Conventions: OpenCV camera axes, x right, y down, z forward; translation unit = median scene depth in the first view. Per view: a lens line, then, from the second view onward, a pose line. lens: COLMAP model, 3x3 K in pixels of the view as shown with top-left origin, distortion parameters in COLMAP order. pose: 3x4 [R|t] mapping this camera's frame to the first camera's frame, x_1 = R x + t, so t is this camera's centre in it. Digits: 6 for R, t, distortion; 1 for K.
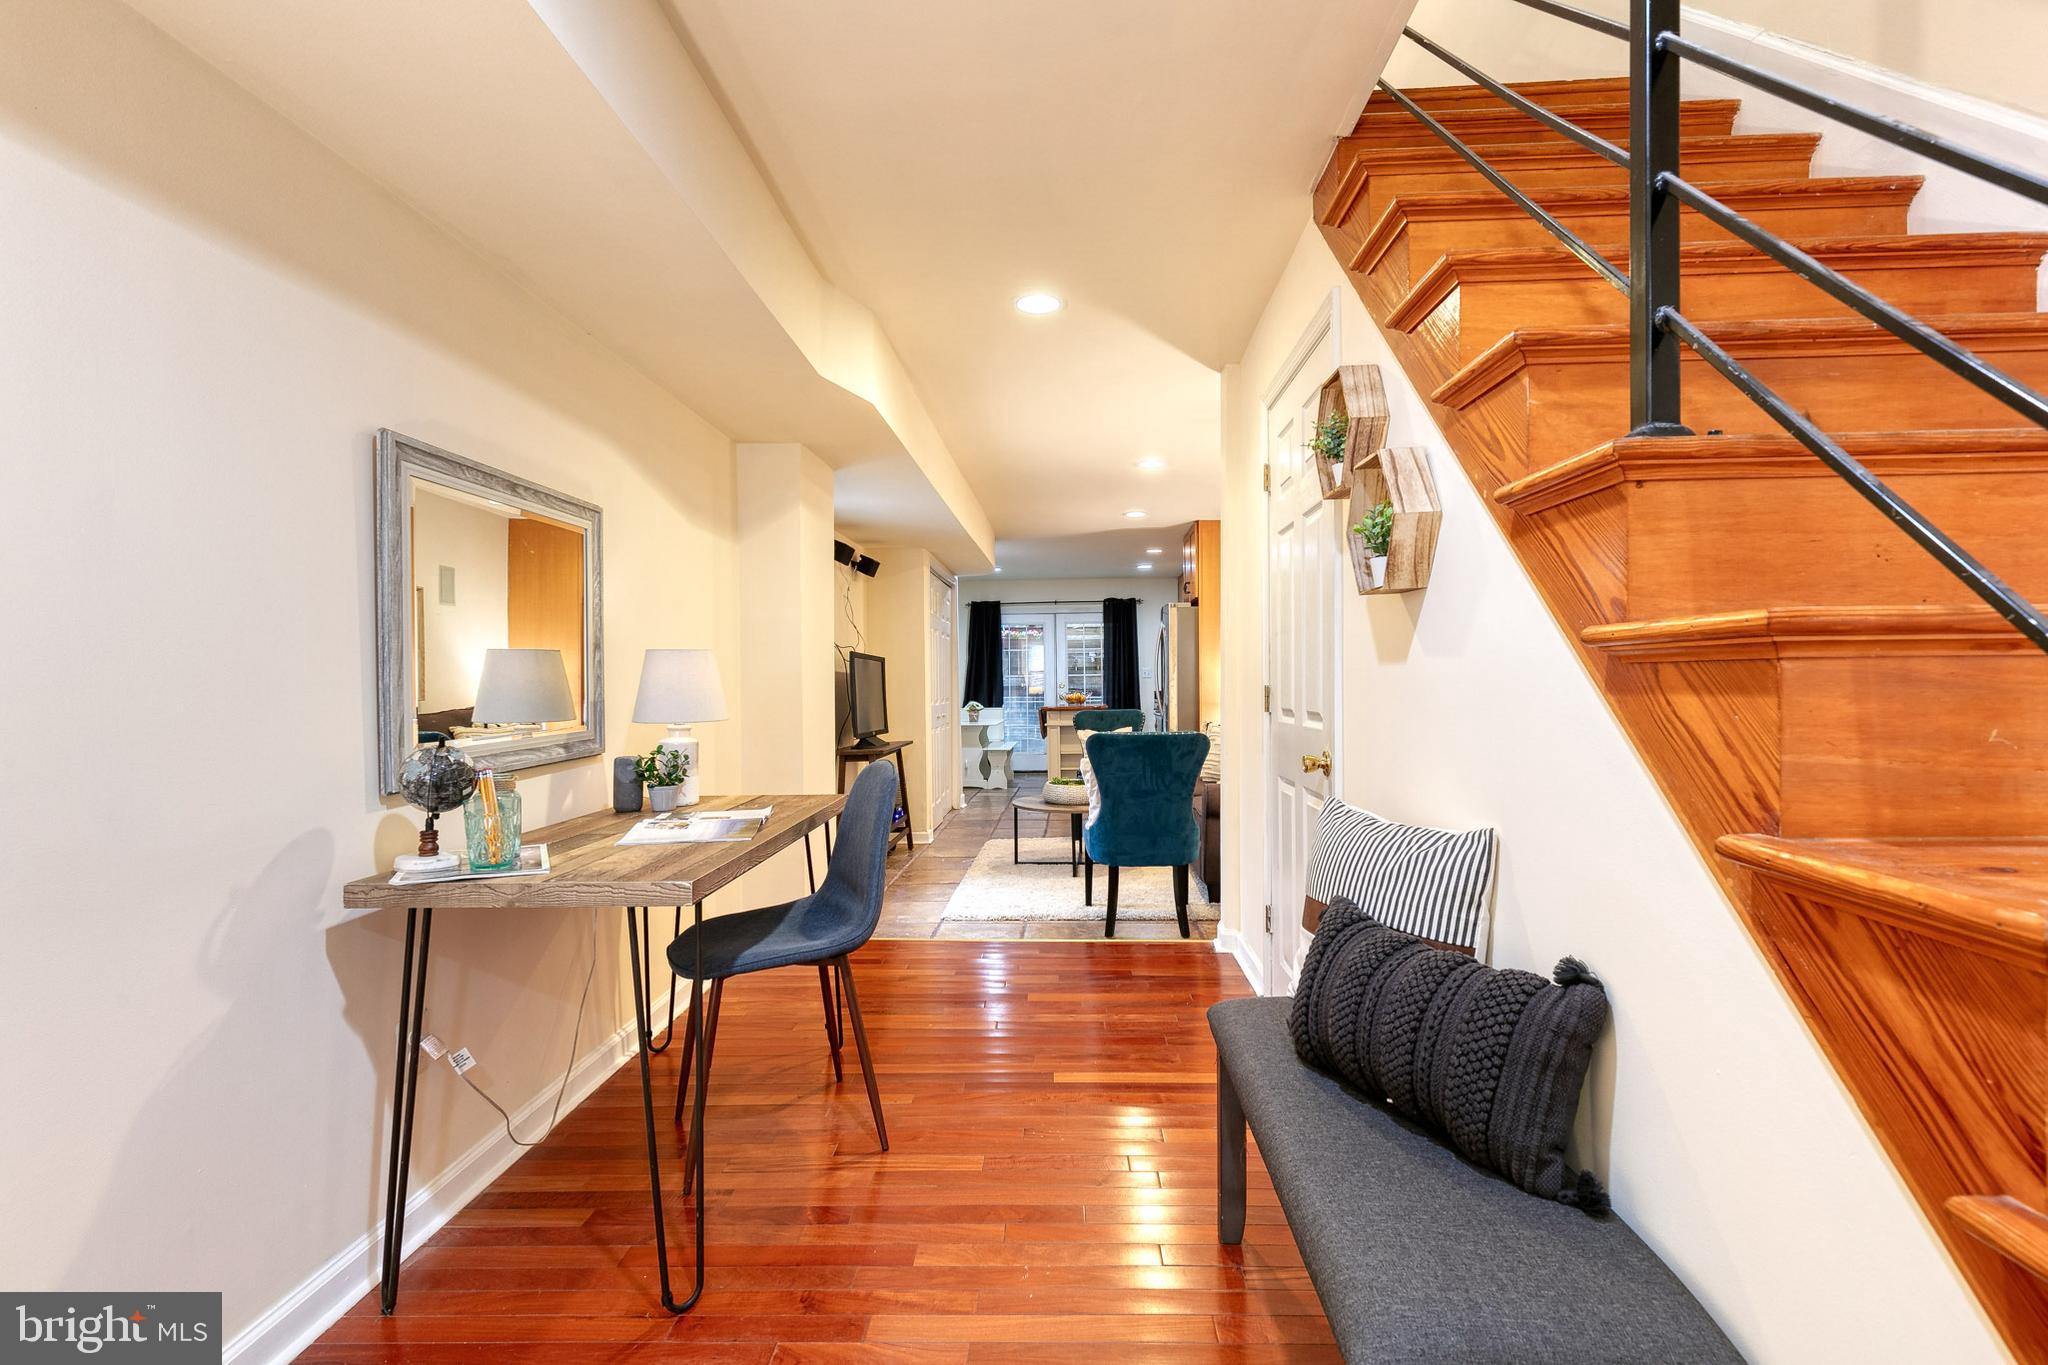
lens RADIAL K [[952.2, 0, 1043.6], [0, 952.2, 688.1], [0, 0, 1]] dist [0.019213, -0.001709]
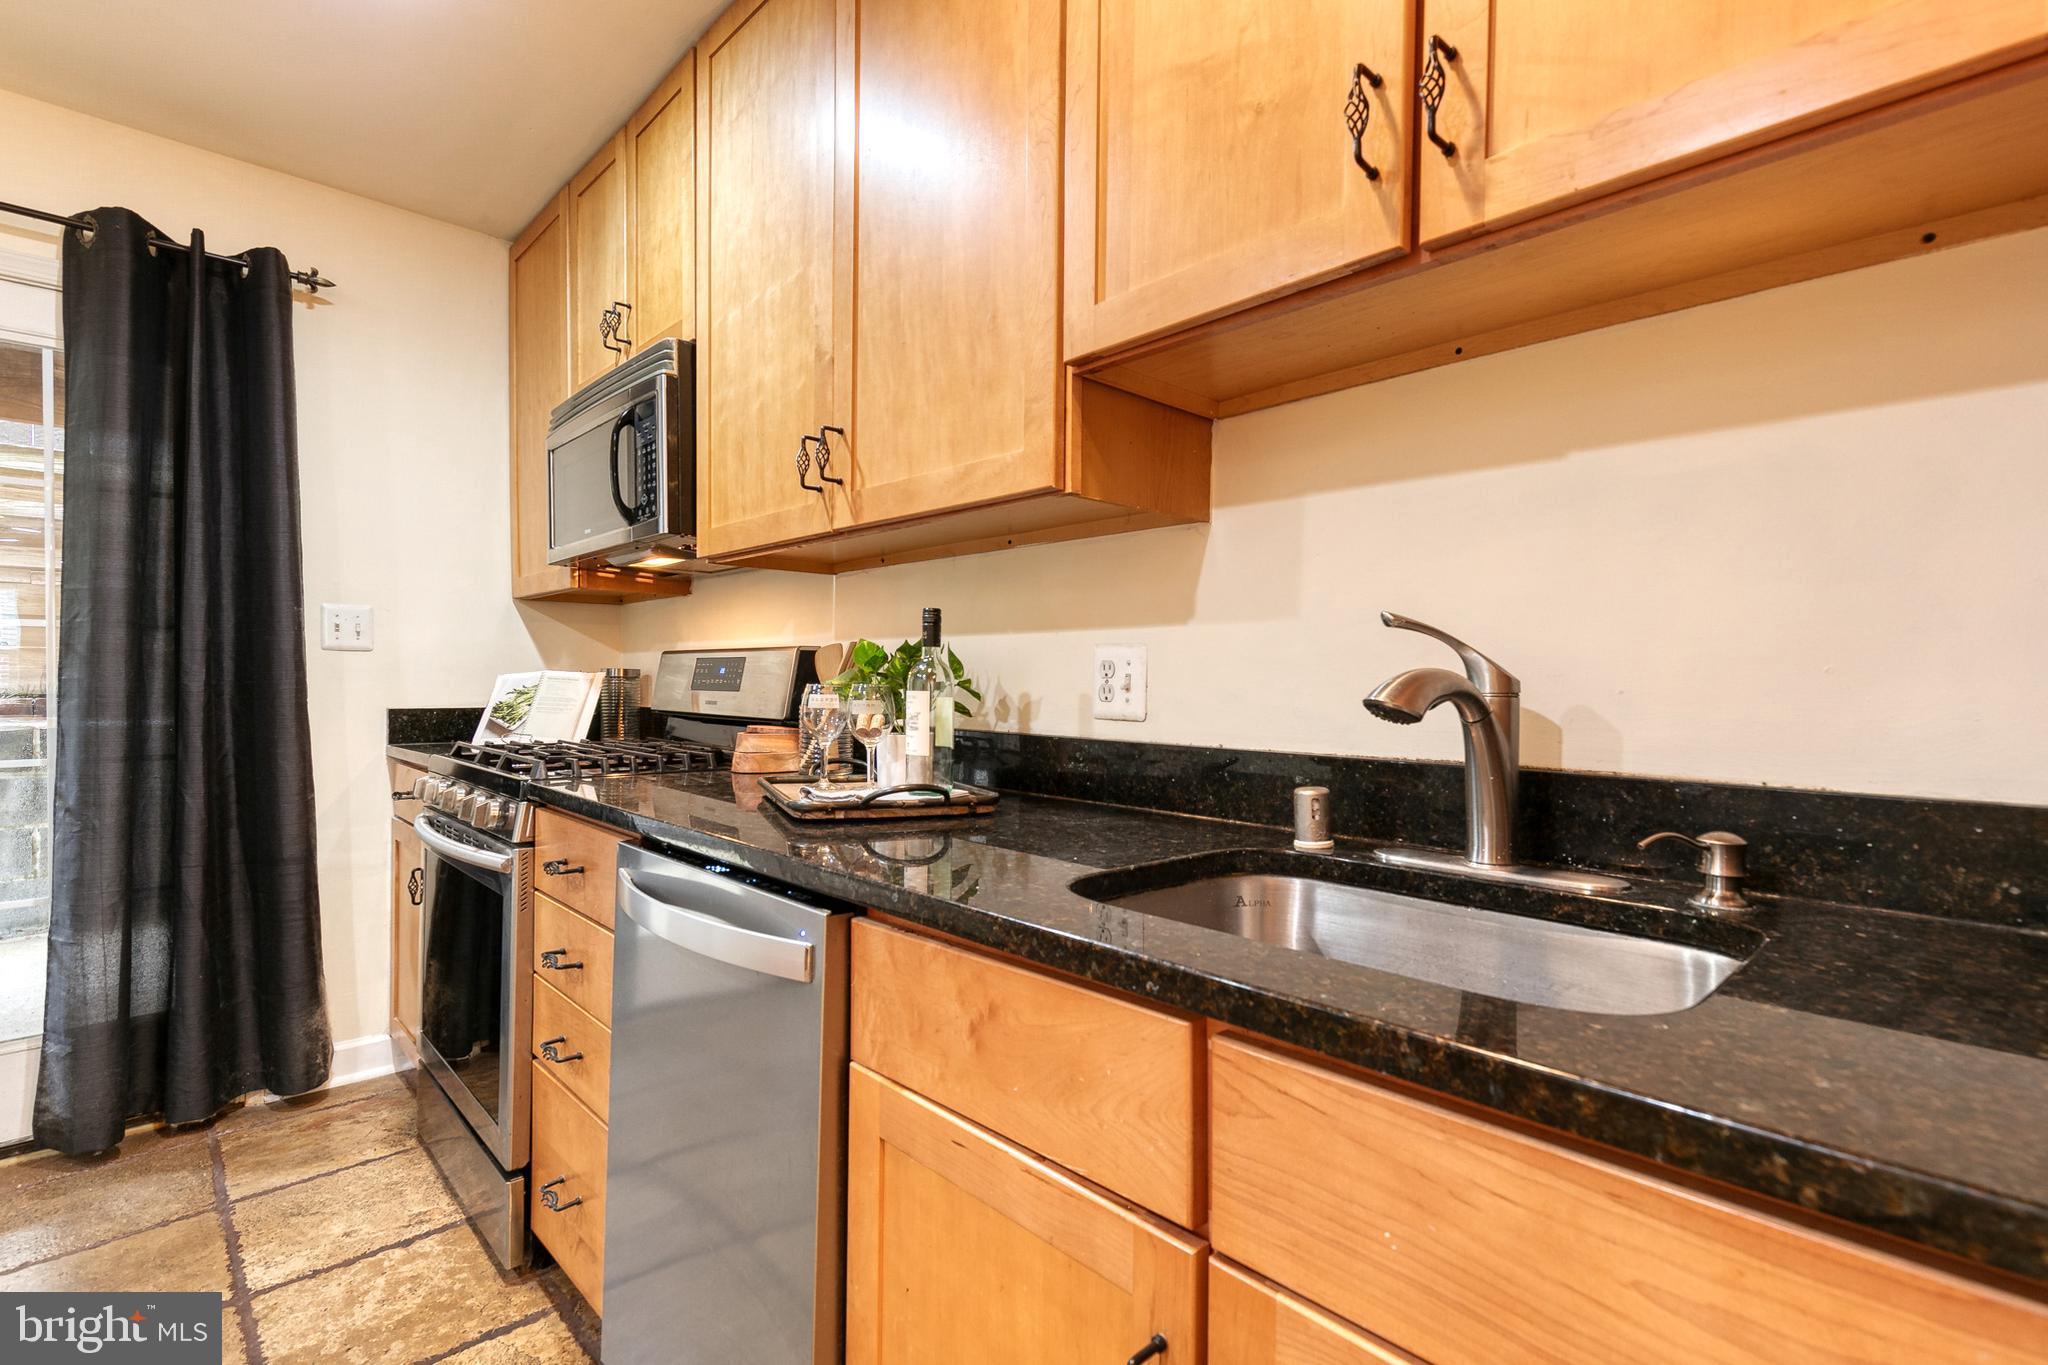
lens RADIAL K [[947.4, 0, 1024.2], [0, 947.4, 686.6], [0, 0, 1]] dist [0.011732, -0.000773]
pose [[0.701705, 0.011762, 0.712370, 0.094299], [-0.010585, 0.999925, -0.006084, -0.003762], [-0.712389, -0.003271, 0.701777, 1.128745]]
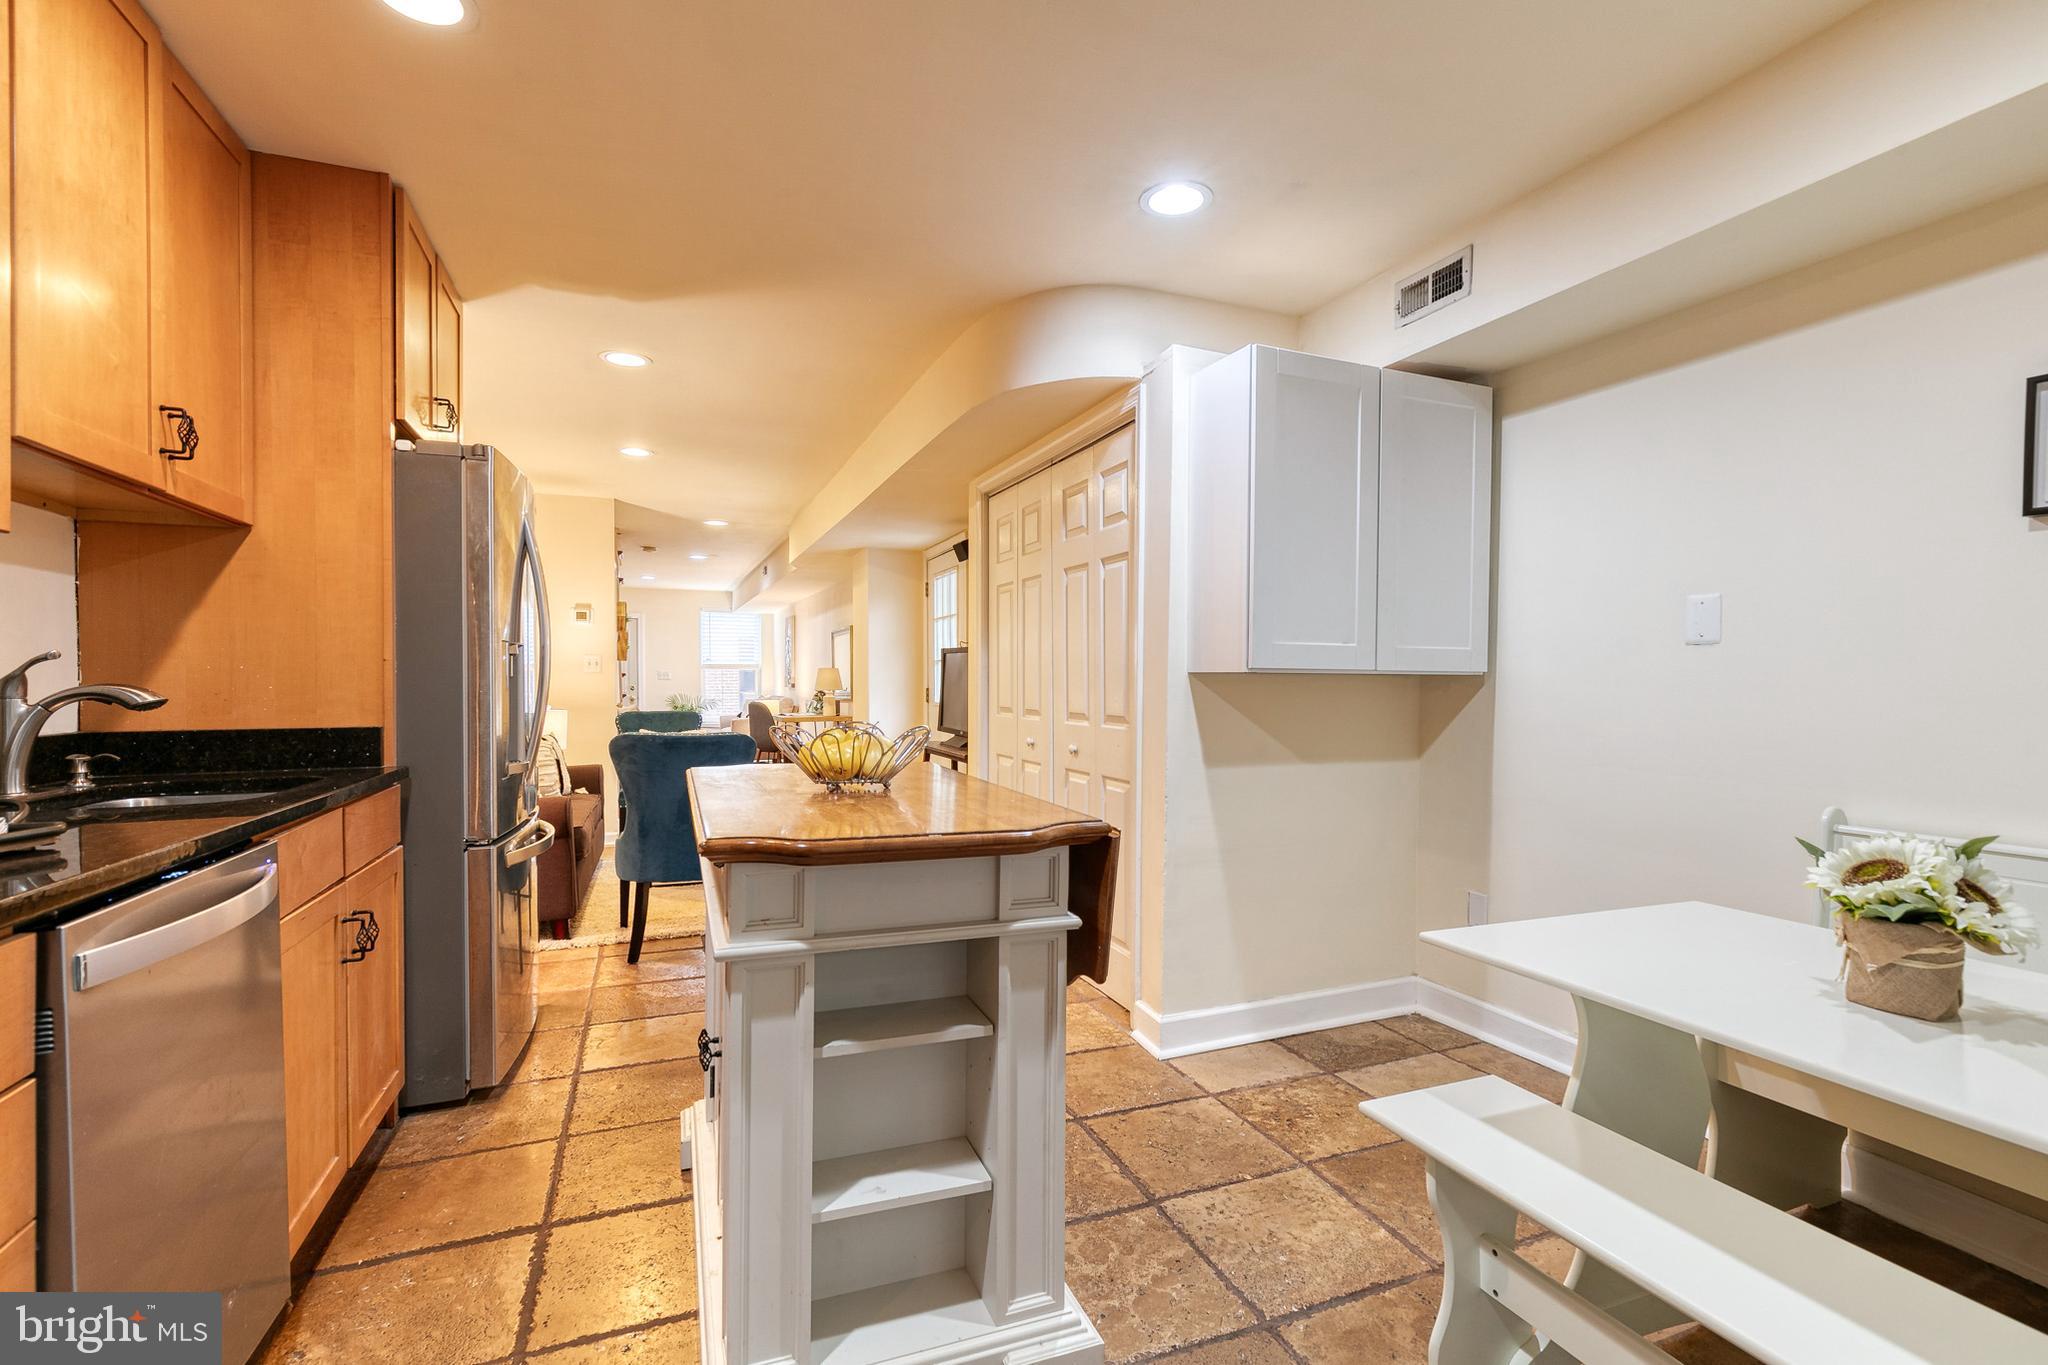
lens RADIAL K [[938.7, 0, 1036.9], [0, 938.7, 687.3], [0, 0, 1]] dist [0.014225, -0.001733]
pose [[-0.912352, 0.007715, -0.409335, 0.099979], [0.001101, 0.999865, 0.016390, -0.010152], [0.409406, 0.014502, -0.912237, 1.496314]]
